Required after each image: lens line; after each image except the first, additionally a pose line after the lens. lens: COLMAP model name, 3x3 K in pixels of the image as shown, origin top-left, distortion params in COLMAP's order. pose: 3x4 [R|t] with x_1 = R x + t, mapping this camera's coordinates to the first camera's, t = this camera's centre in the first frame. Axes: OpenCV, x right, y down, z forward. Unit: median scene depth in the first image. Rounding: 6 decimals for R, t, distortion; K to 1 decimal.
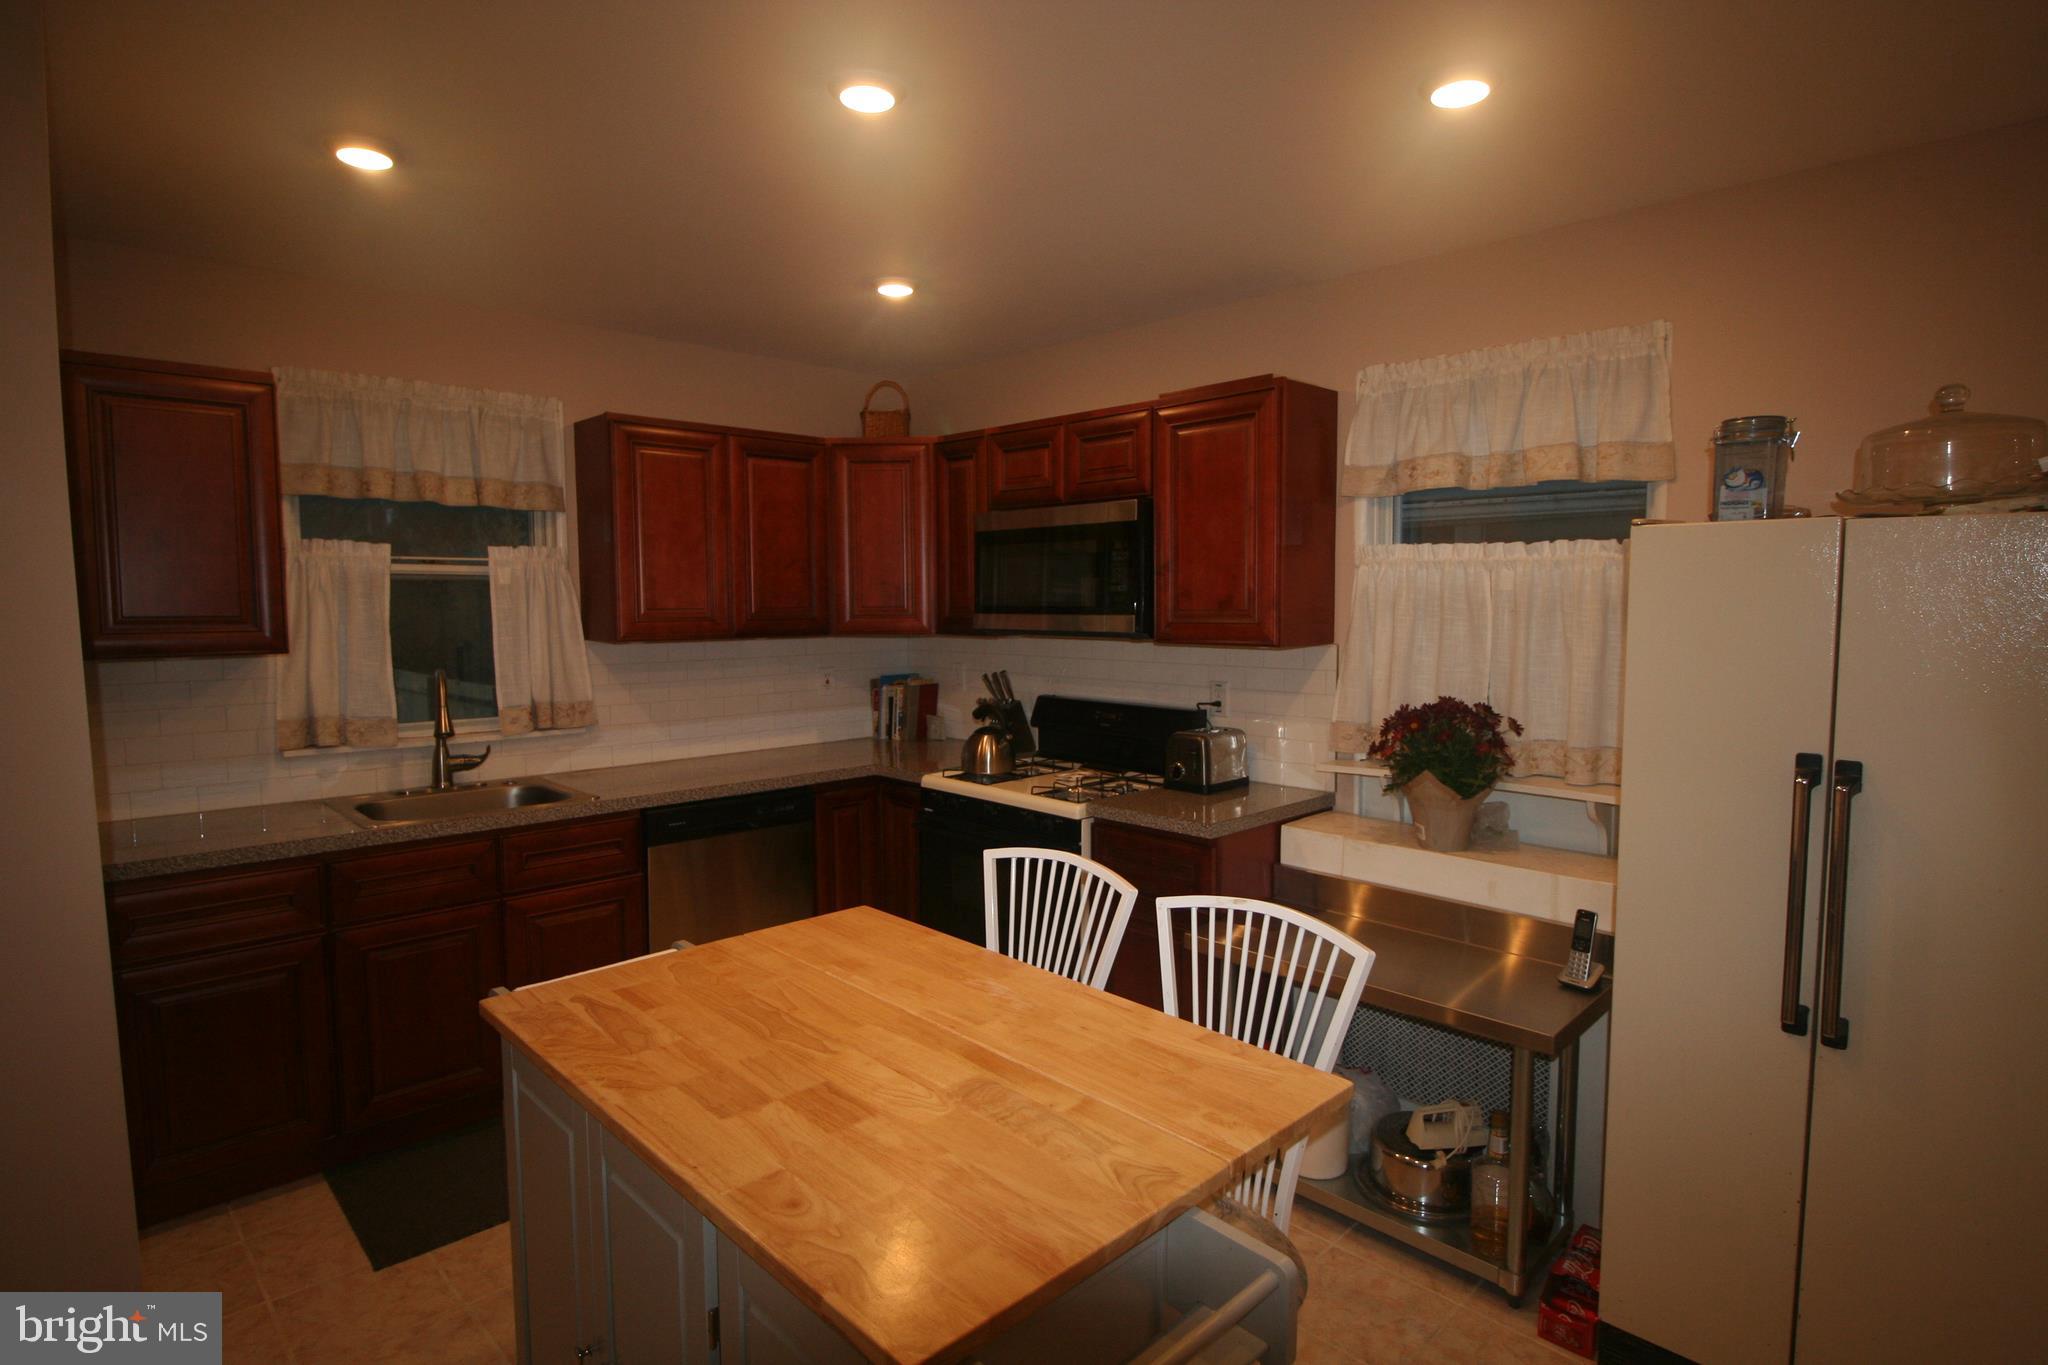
lens RADIAL K [[1060.5, 0, 1039.5], [0, 1060.5, 683.3], [0, 0, 1]] dist [-0.001653, -0.001110]
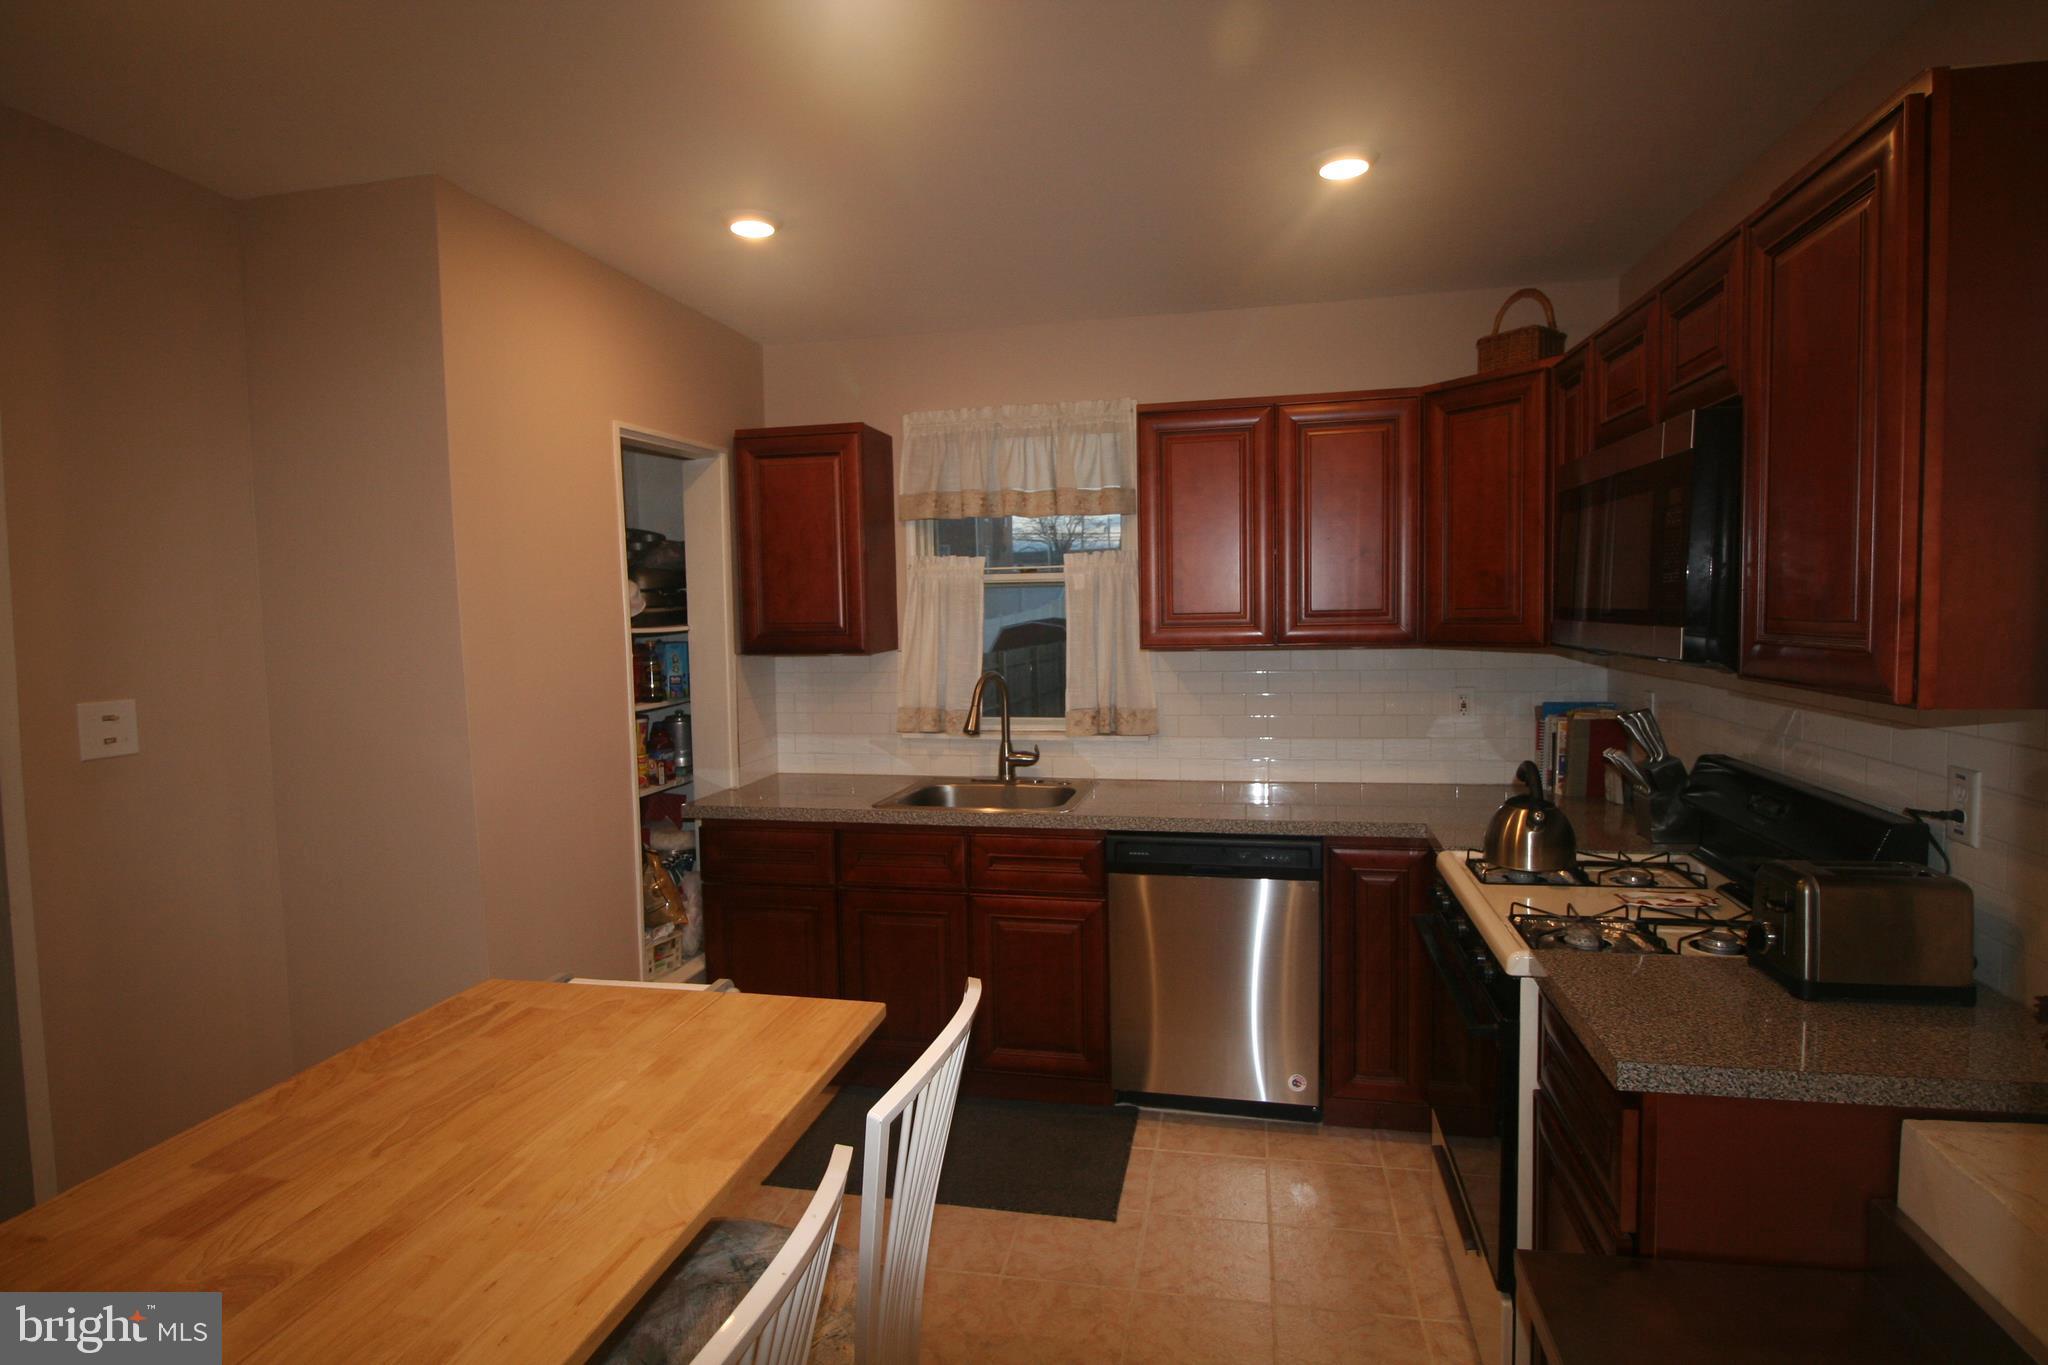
lens RADIAL K [[1060.5, 0, 1039.5], [0, 1060.5, 683.3], [0, 0, 1]] dist [-0.001653, -0.001110]
pose [[0.544763, 0.056541, -0.836682, 0.380997], [-0.045761, 0.998242, 0.037663, -0.044966], [0.837341, 0.017770, 0.546393, 0.459162]]
